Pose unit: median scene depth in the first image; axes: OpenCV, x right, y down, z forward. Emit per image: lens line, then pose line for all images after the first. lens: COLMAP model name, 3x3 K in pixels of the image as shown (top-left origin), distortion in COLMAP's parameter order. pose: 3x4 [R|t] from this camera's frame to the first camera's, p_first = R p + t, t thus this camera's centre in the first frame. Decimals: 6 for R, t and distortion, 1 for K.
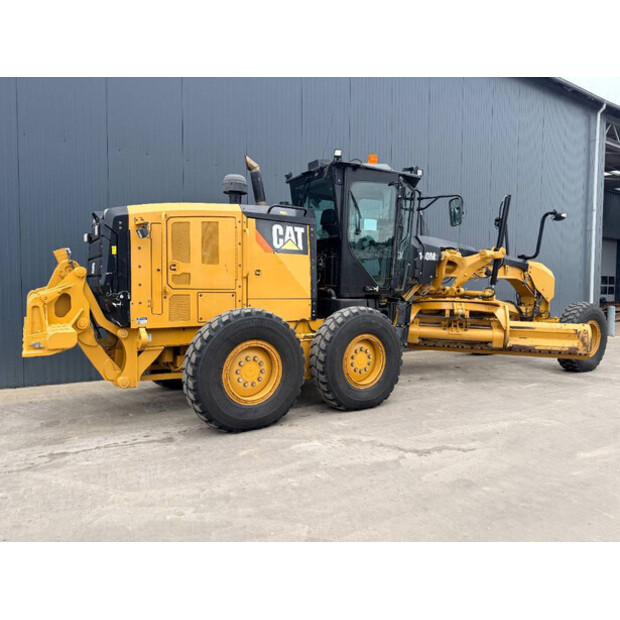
lens RADIAL K [[438.3, 0, 308.5], [0, 438.3, 310.3], [0, 0, 1]] dist [0.044146, -0.066578]
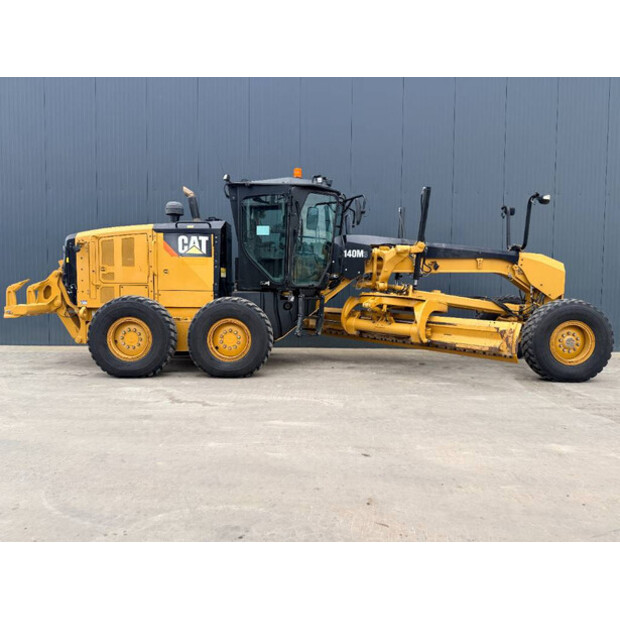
lens RADIAL K [[438.3, 0, 308.5], [0, 438.3, 310.3], [0, 0, 1]] dist [0.044146, -0.066578]
pose [[0.849769, 0.025152, -0.526555, 0.963133], [-0.027686, 0.999612, 0.003067, 0.020298], [0.526428, 0.011972, 0.850135, 0.045207]]
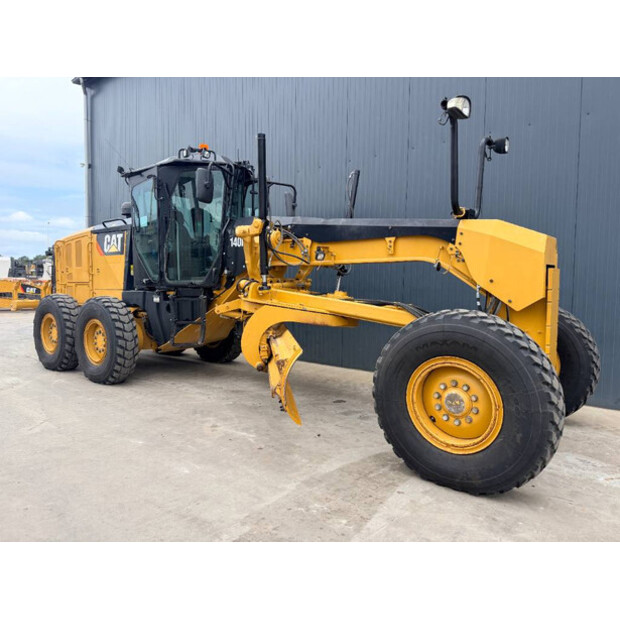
lens RADIAL K [[438.3, 0, 308.5], [0, 438.3, 310.3], [0, 0, 1]] dist [0.044146, -0.066578]
pose [[0.343729, 0.042855, -0.938091, 1.407767], [-0.058514, 0.997994, 0.024151, -0.029821], [0.937244, 0.046590, 0.345547, 1.097244]]
